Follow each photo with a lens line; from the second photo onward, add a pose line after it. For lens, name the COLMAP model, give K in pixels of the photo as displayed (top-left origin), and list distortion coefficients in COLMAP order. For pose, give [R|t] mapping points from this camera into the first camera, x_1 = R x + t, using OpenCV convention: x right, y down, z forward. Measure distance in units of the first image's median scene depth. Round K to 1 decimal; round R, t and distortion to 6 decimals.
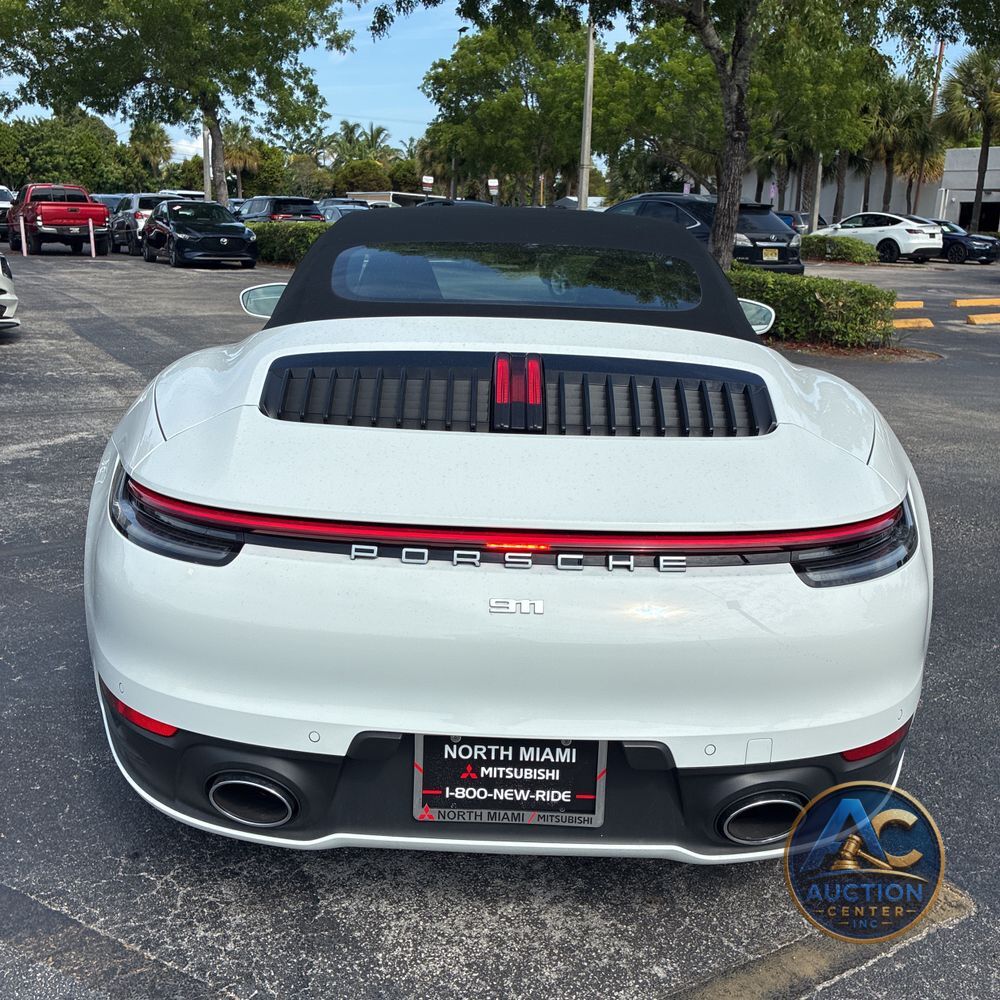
lens RADIAL K [[1032.2, 0, 485.3], [0, 1032.2, 503.4], [0, 0, 1]] dist [0.000187, 0.018412]
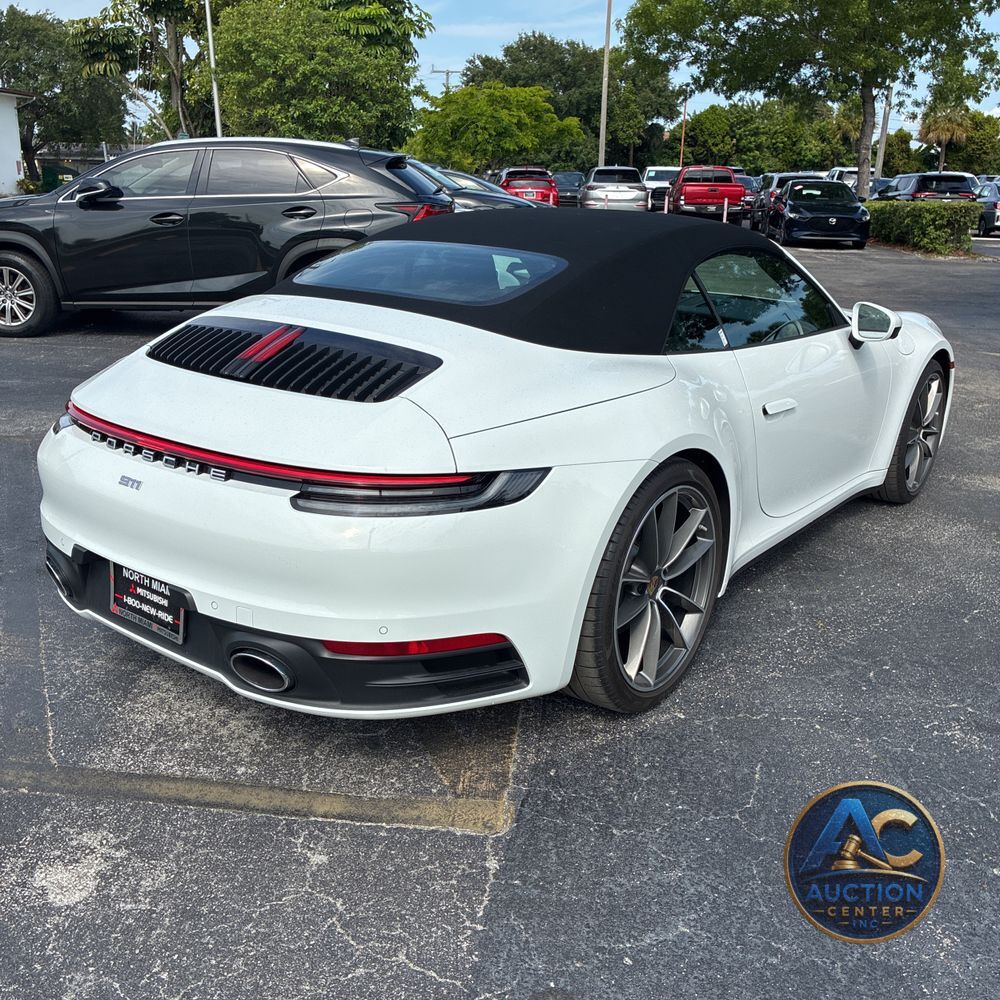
lens RADIAL K [[1032.2, 0, 485.3], [0, 1032.2, 503.4], [0, 0, 1]] dist [0.000187, 0.018412]
pose [[0.787199, 0.173779, -0.591708, 0.108187], [-0.160294, 0.984156, 0.075783, -0.005741], [0.595502, 0.035191, 0.802582, 0.005235]]
